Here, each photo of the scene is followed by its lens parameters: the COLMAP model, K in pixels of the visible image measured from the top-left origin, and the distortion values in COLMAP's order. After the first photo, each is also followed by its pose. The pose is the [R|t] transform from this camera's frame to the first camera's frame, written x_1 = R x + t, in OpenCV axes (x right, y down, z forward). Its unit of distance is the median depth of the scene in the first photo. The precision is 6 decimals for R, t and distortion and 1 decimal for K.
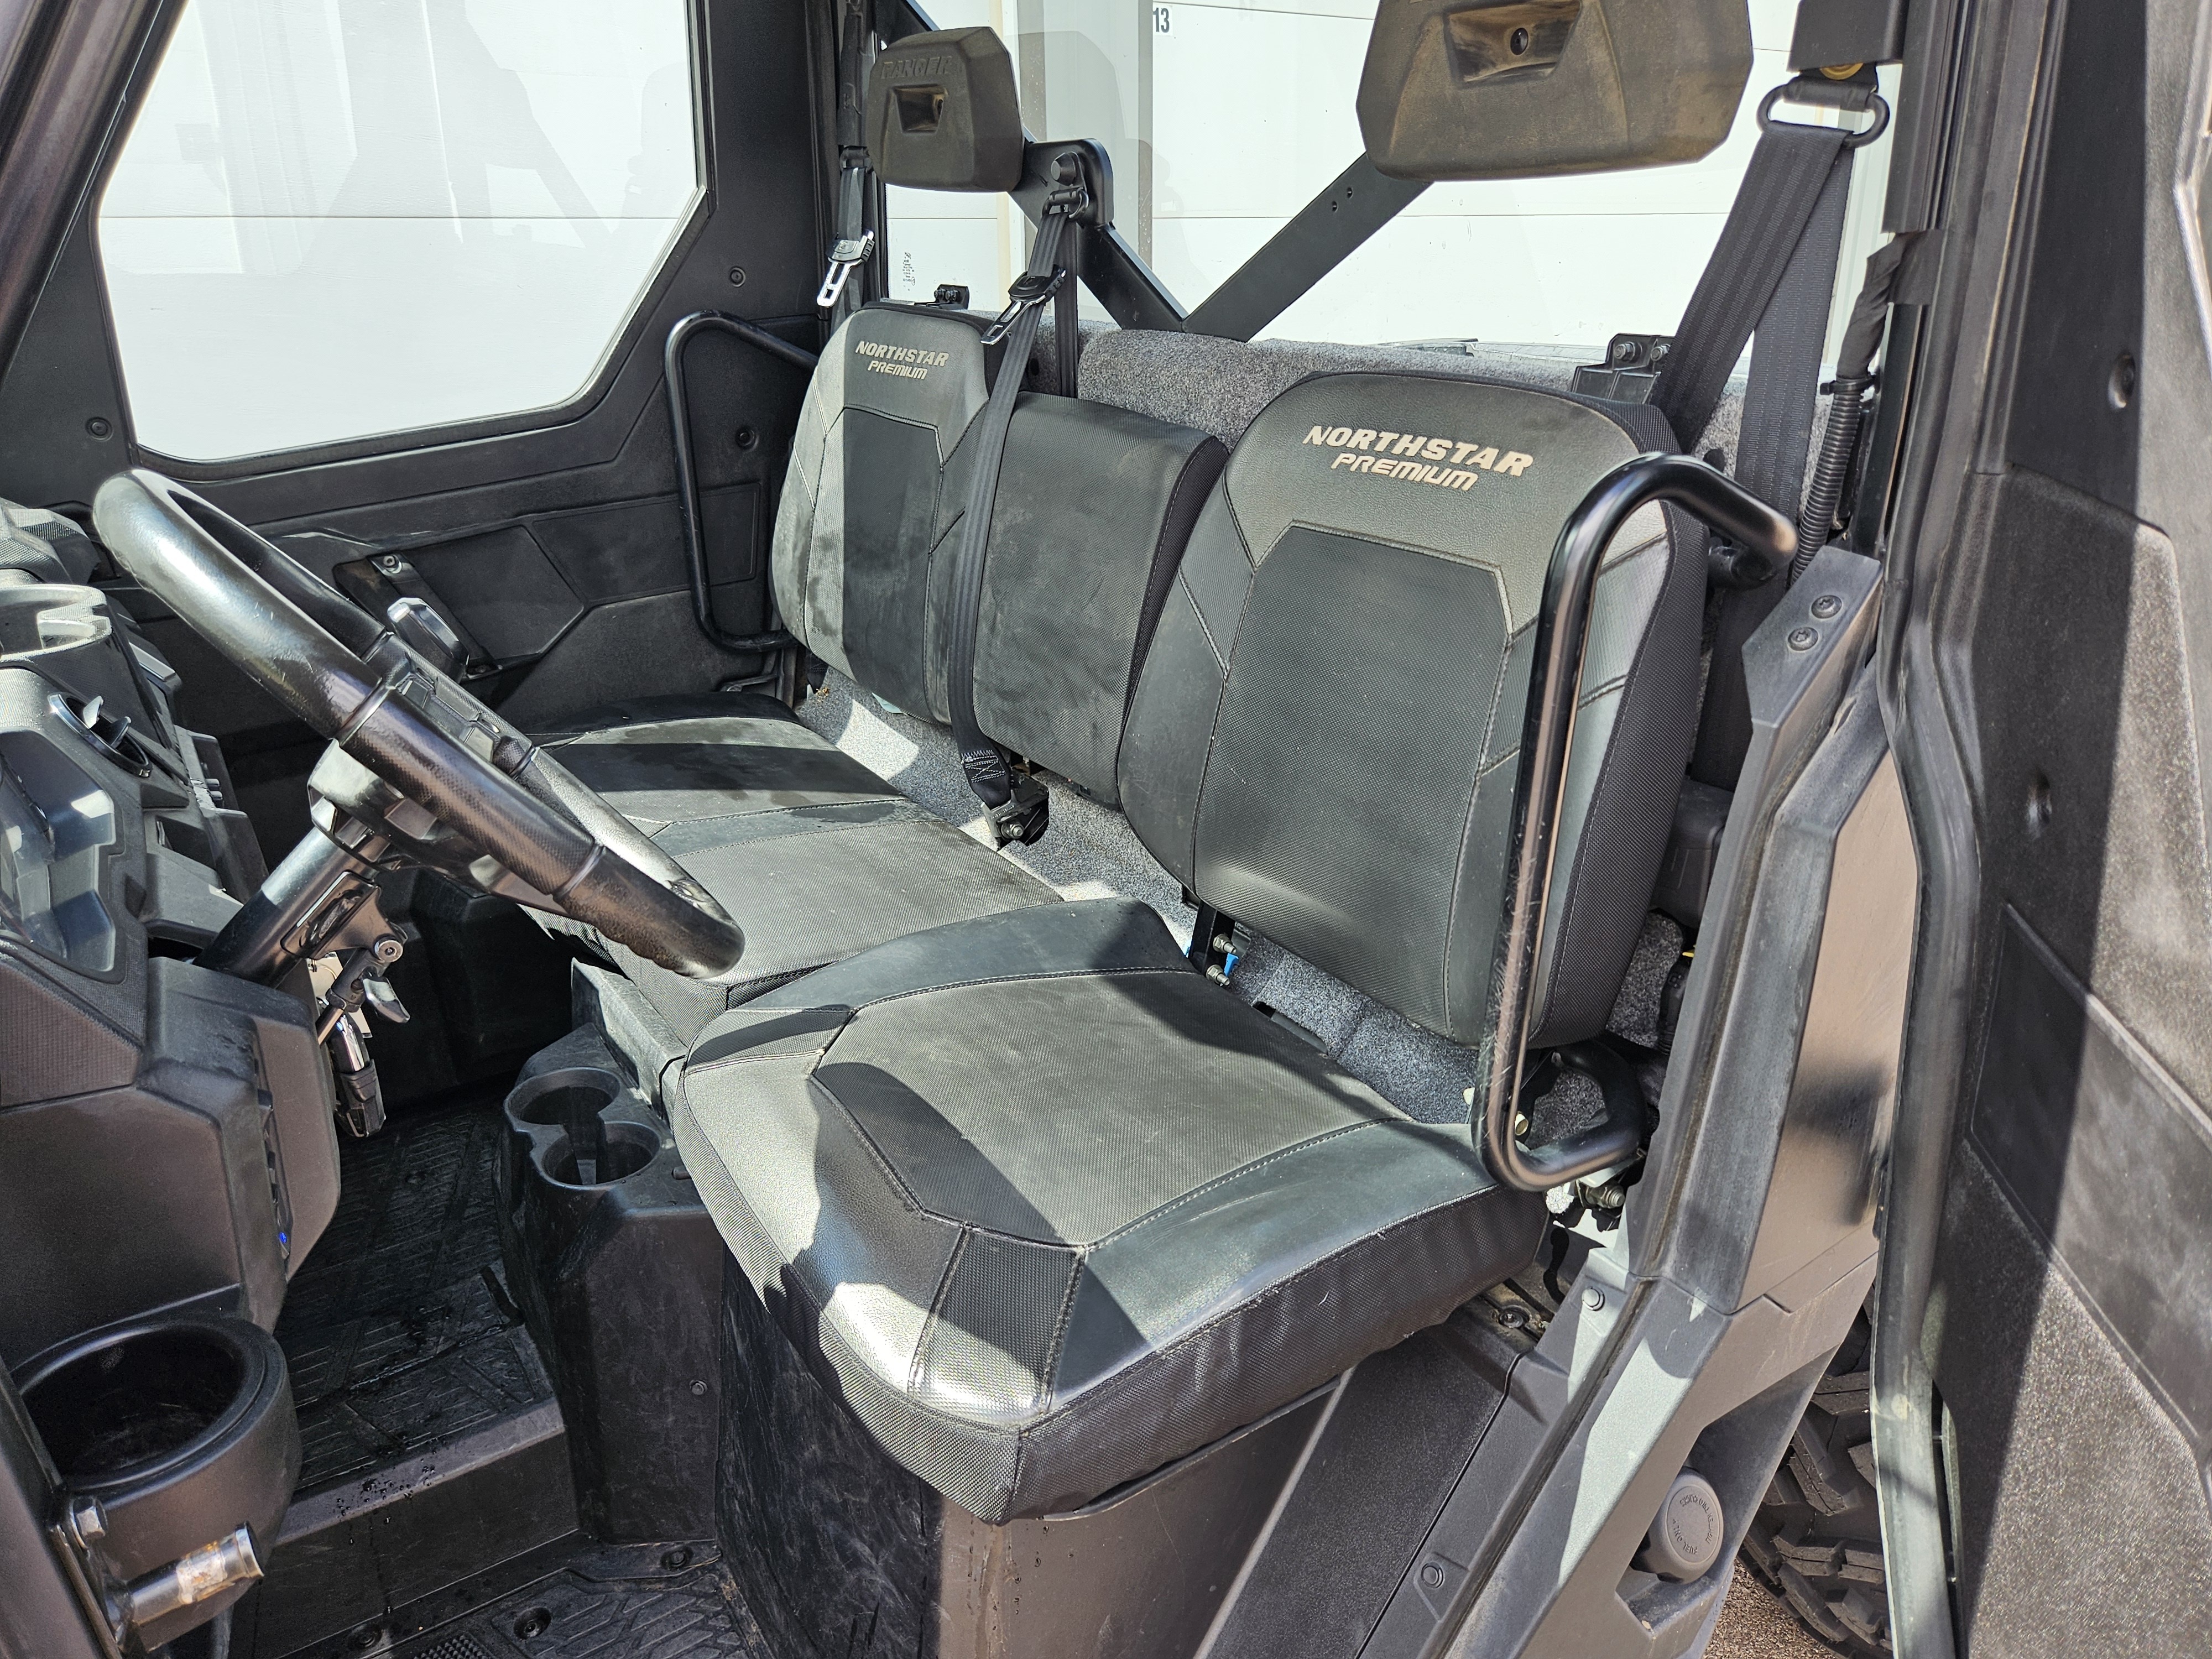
lens RADIAL K [[1573.7, 0, 1093.2], [0, 1573.7, 826.1], [0, 0, 1]] dist [0.058145, -0.054936]
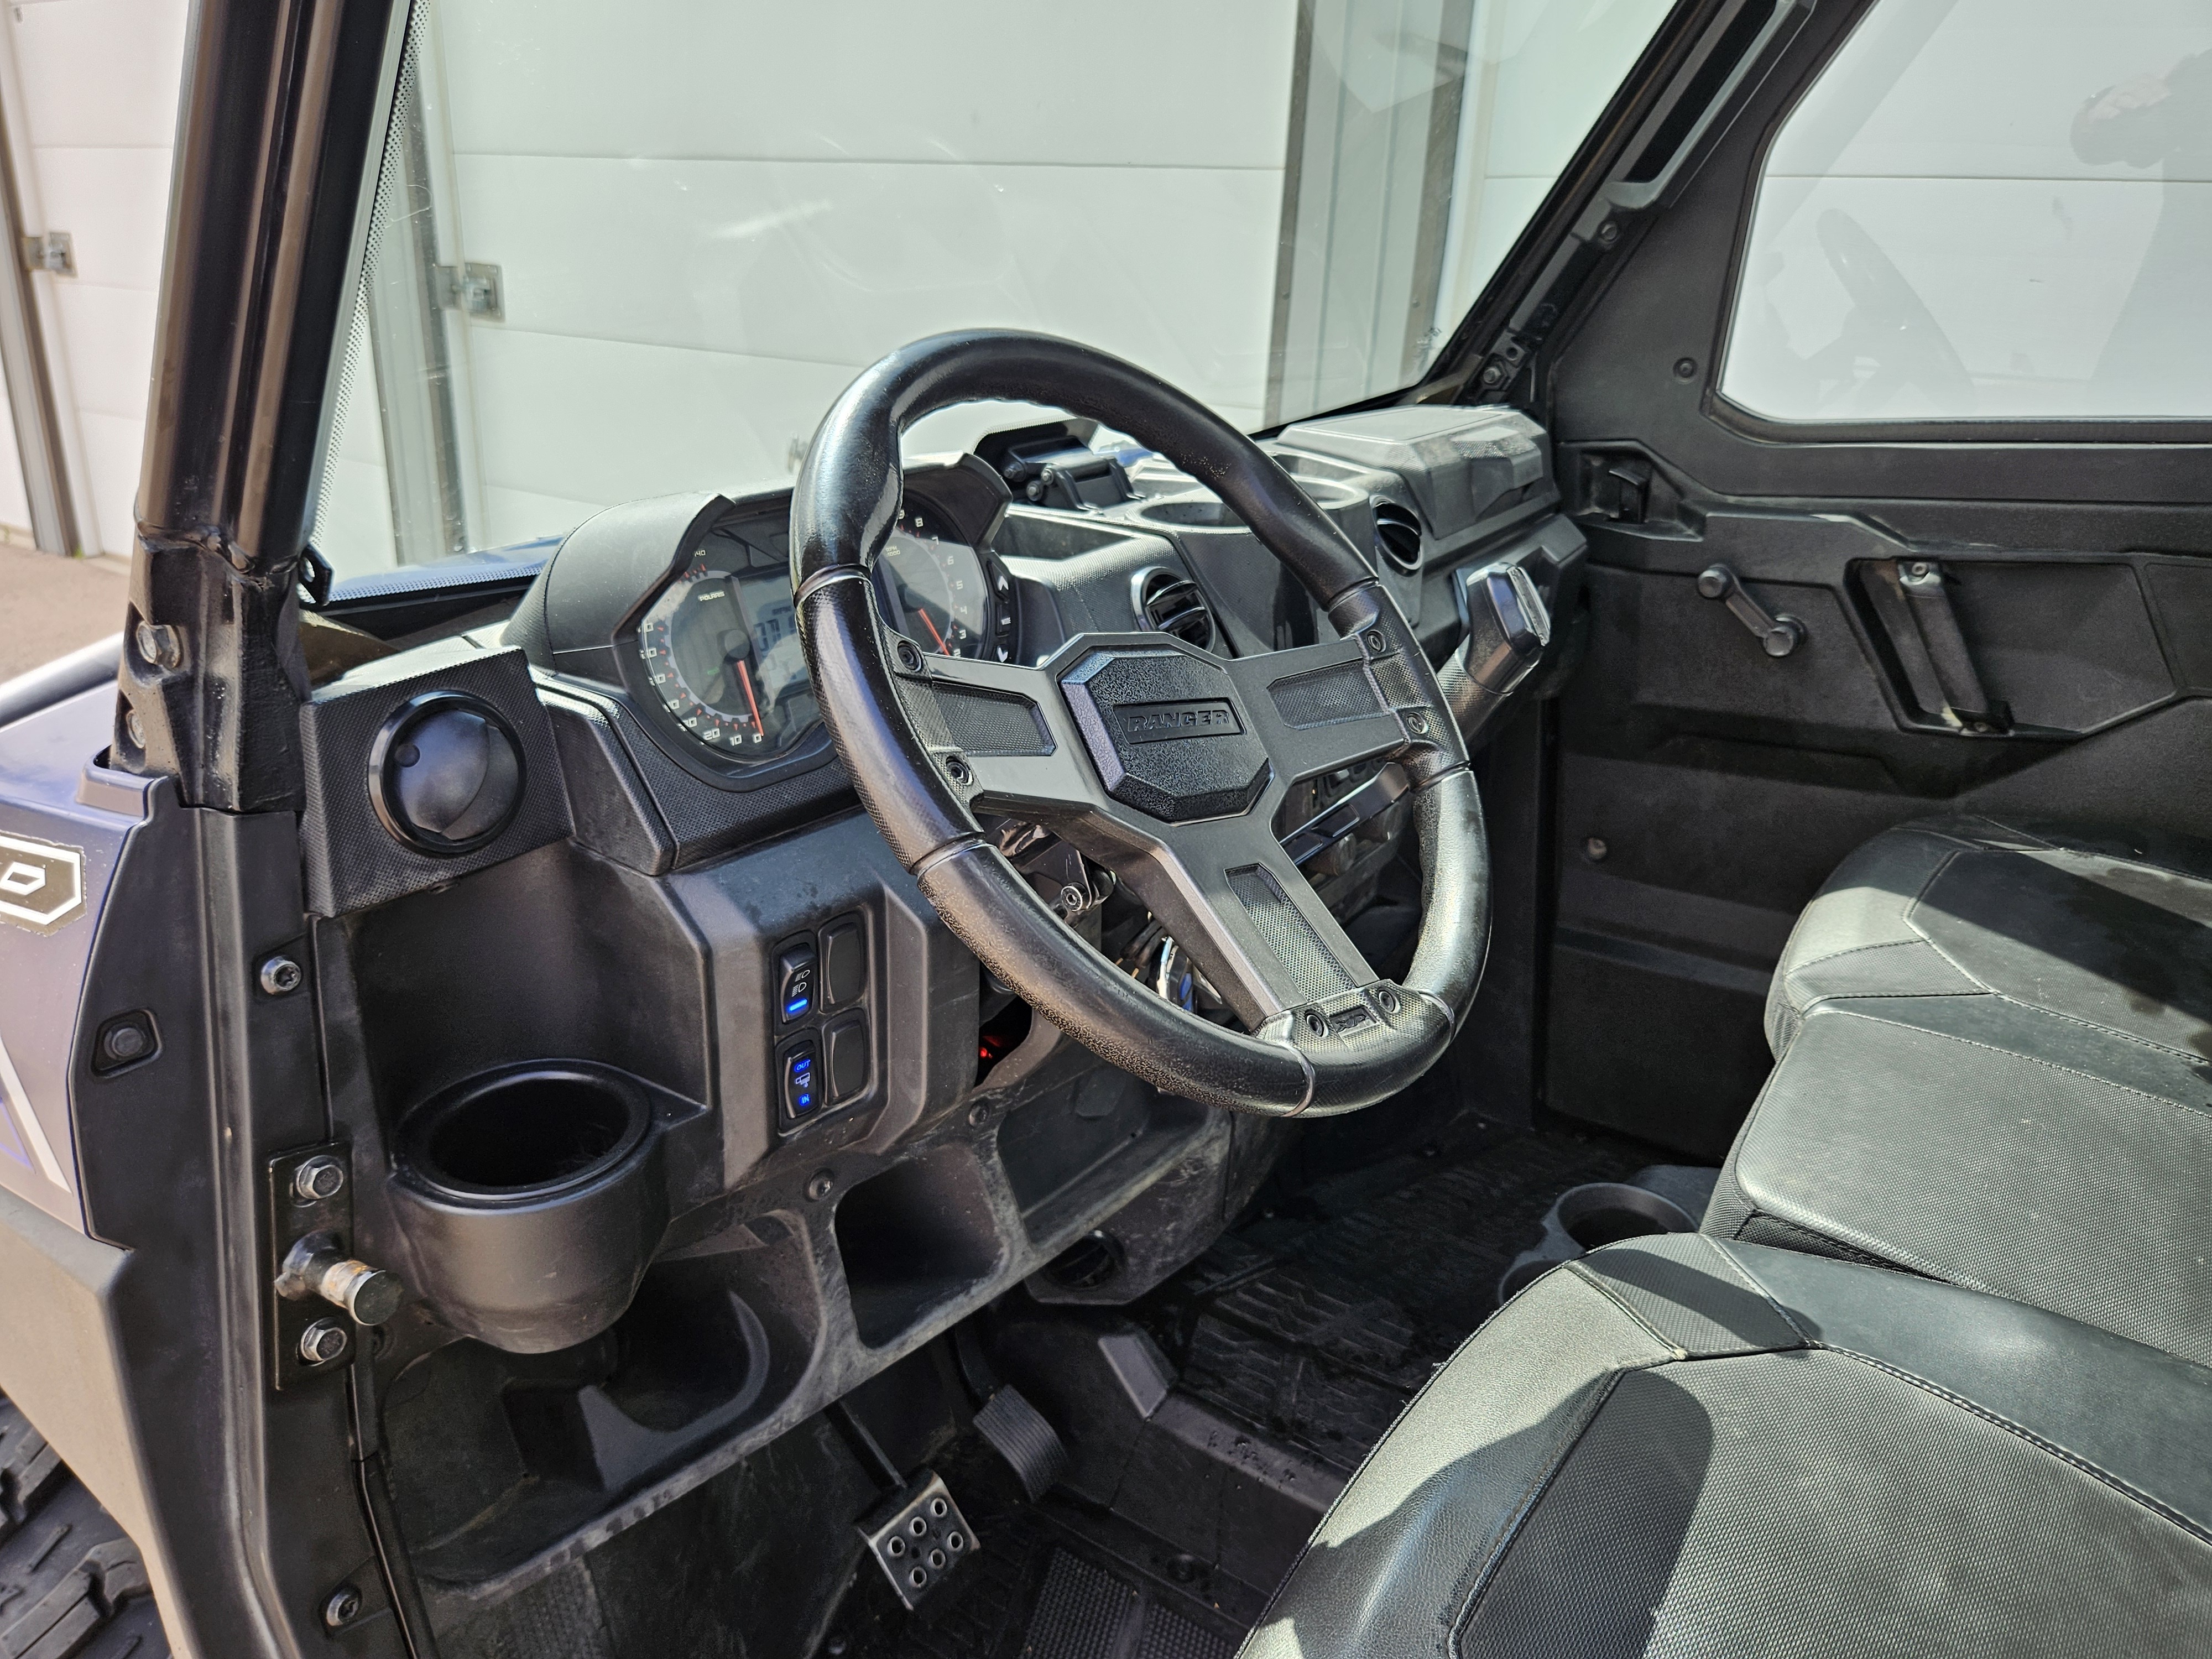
lens RADIAL K [[1573.7, 0, 1105.4], [0, 1573.7, 826.7], [0, 0, 1]] dist [0.058145, -0.054936]
pose [[0.381954, 0.352984, -0.854116, 0.152794], [-0.353572, 0.909689, 0.217837, -0.079610], [0.853873, 0.218788, 0.472264, 0.295027]]
